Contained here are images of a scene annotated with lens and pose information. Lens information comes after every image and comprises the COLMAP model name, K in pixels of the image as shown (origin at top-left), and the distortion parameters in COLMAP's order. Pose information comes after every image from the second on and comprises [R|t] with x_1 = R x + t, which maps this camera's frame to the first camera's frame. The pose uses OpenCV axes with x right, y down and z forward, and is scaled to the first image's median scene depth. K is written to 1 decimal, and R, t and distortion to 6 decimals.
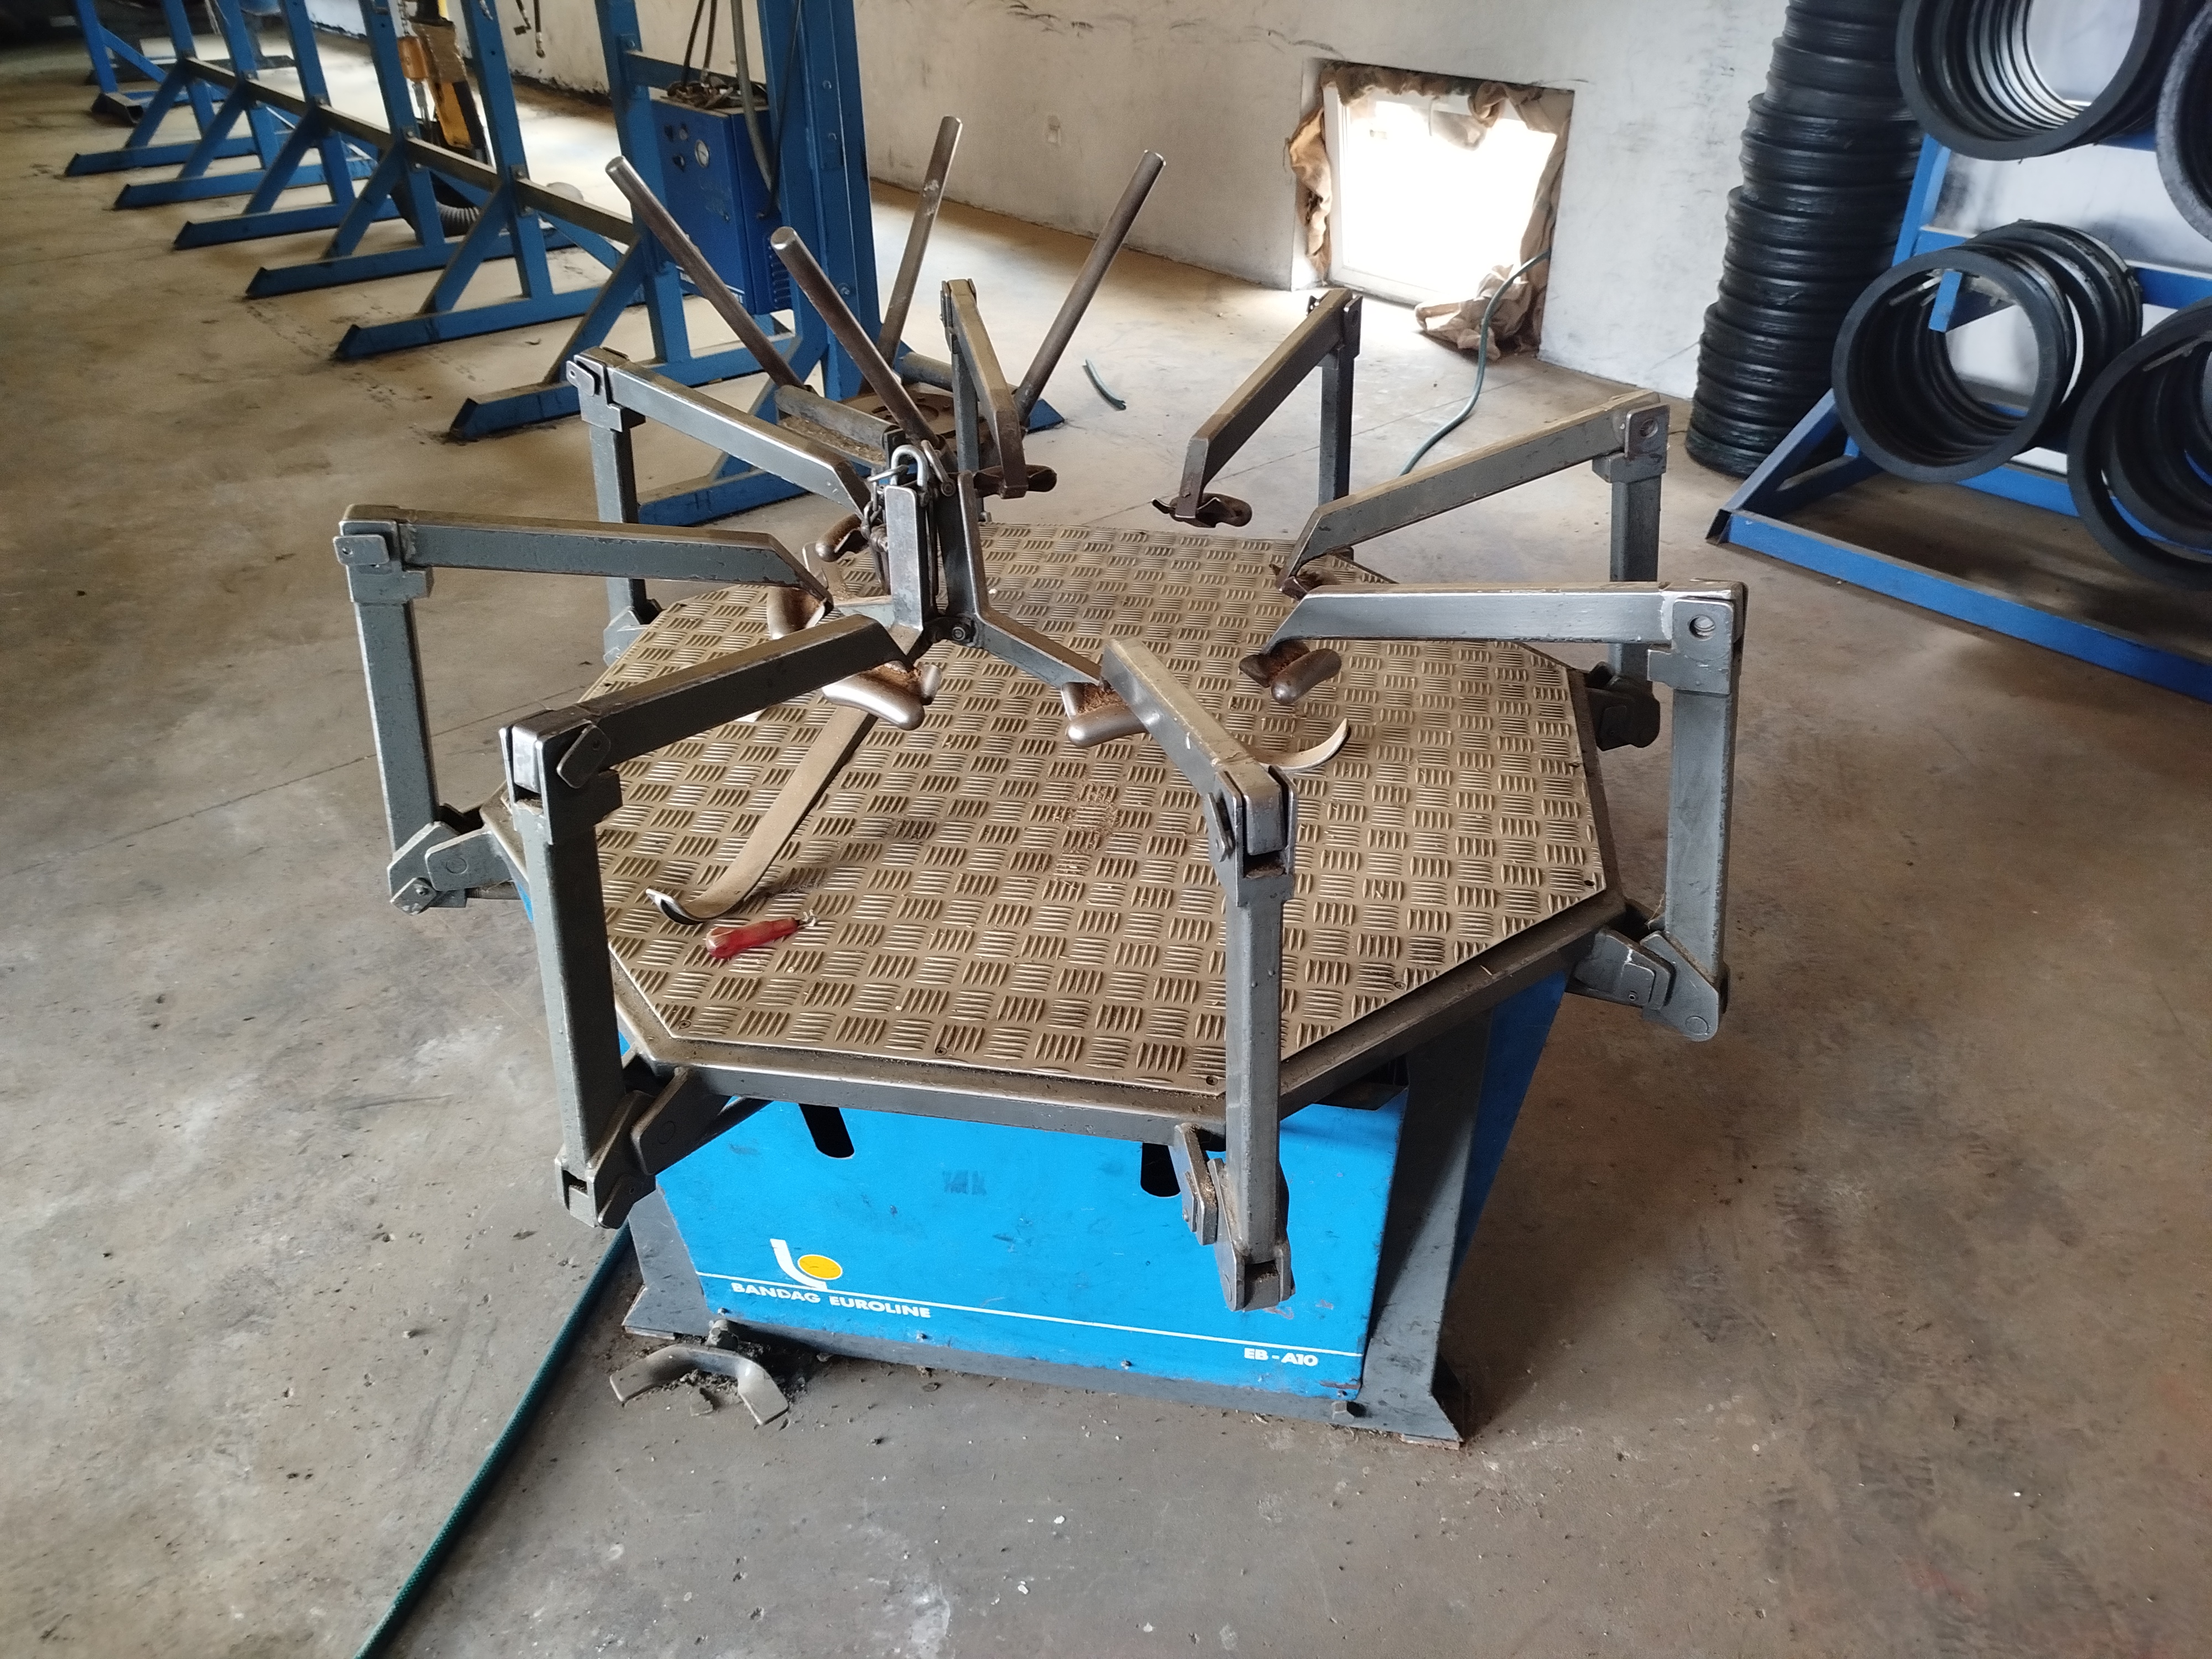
lens RADIAL K [[1546.6, 0, 1123.4], [0, 1546.6, 834.4], [0, 0, 1]] dist [0.002429, 0.005434]
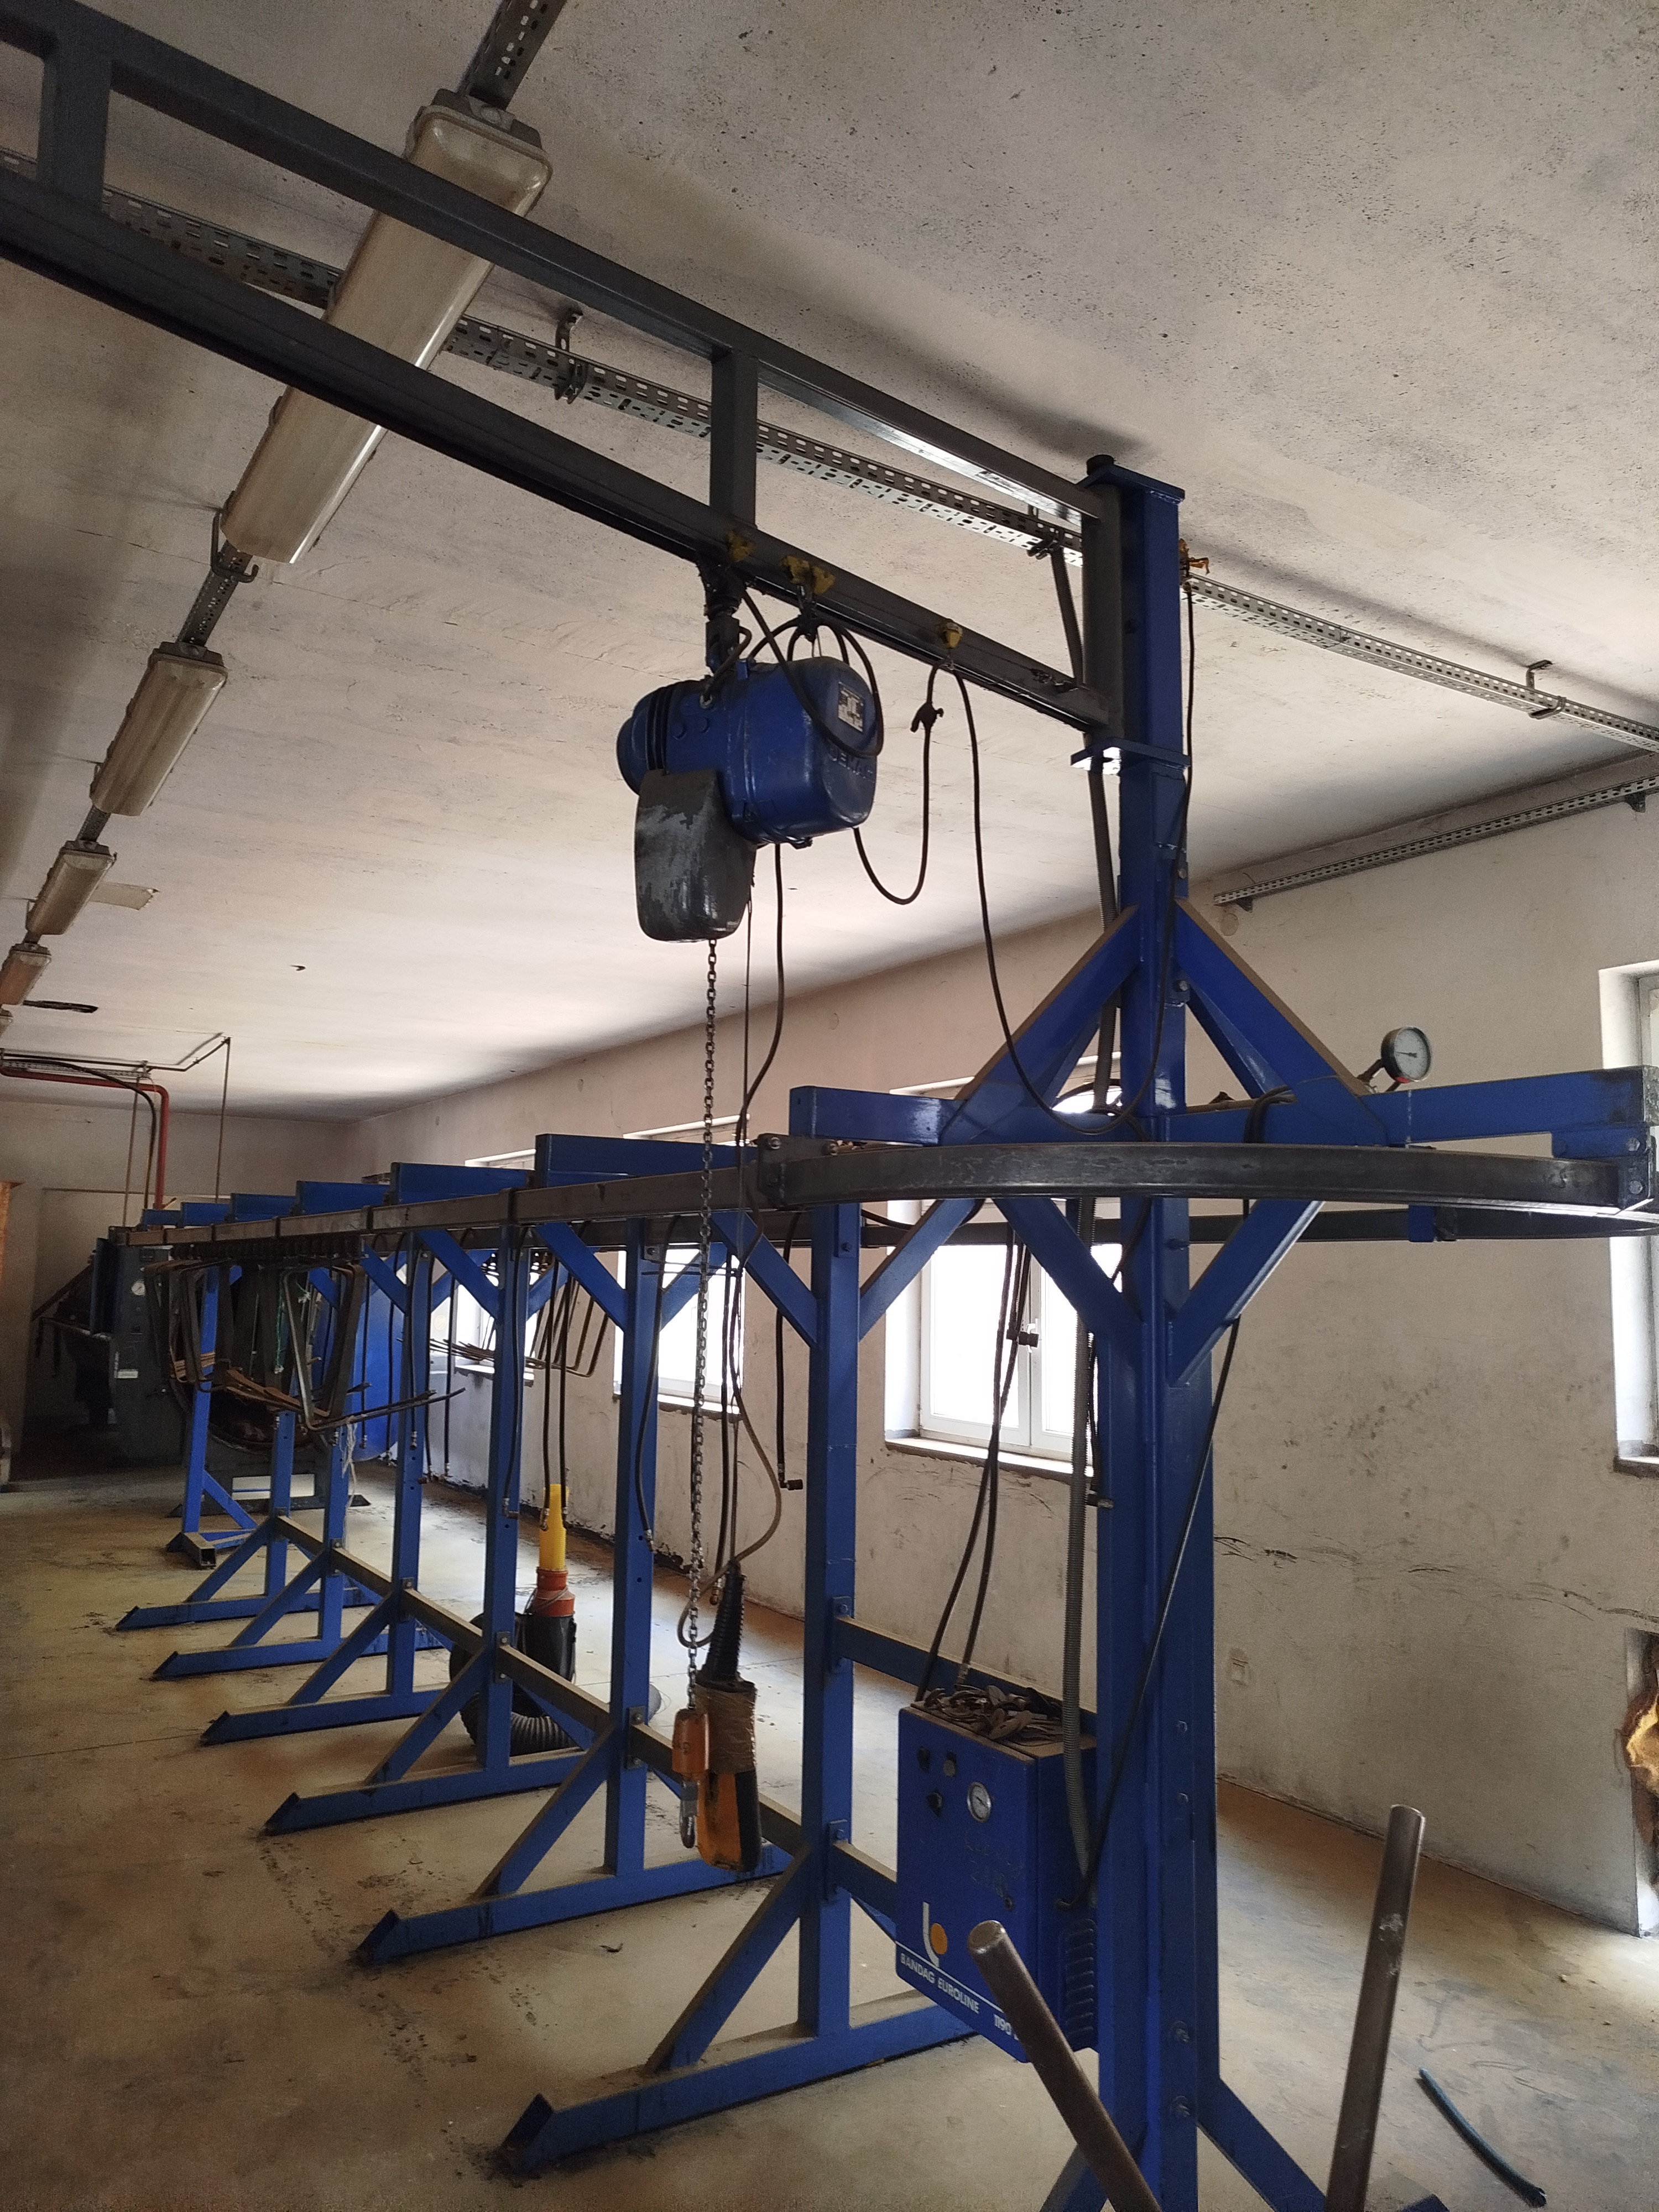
lens RADIAL K [[1549.1, 0, 829.5], [0, 1549.1, 1106.0], [0, 0, 1]] dist [-0.034193, 0.046033]
pose [[0.989237, 0.012627, -0.145776, -0.206512], [-0.103201, 0.766469, -0.633935, -0.199983], [0.103728, 0.642157, 0.759523, 0.229437]]
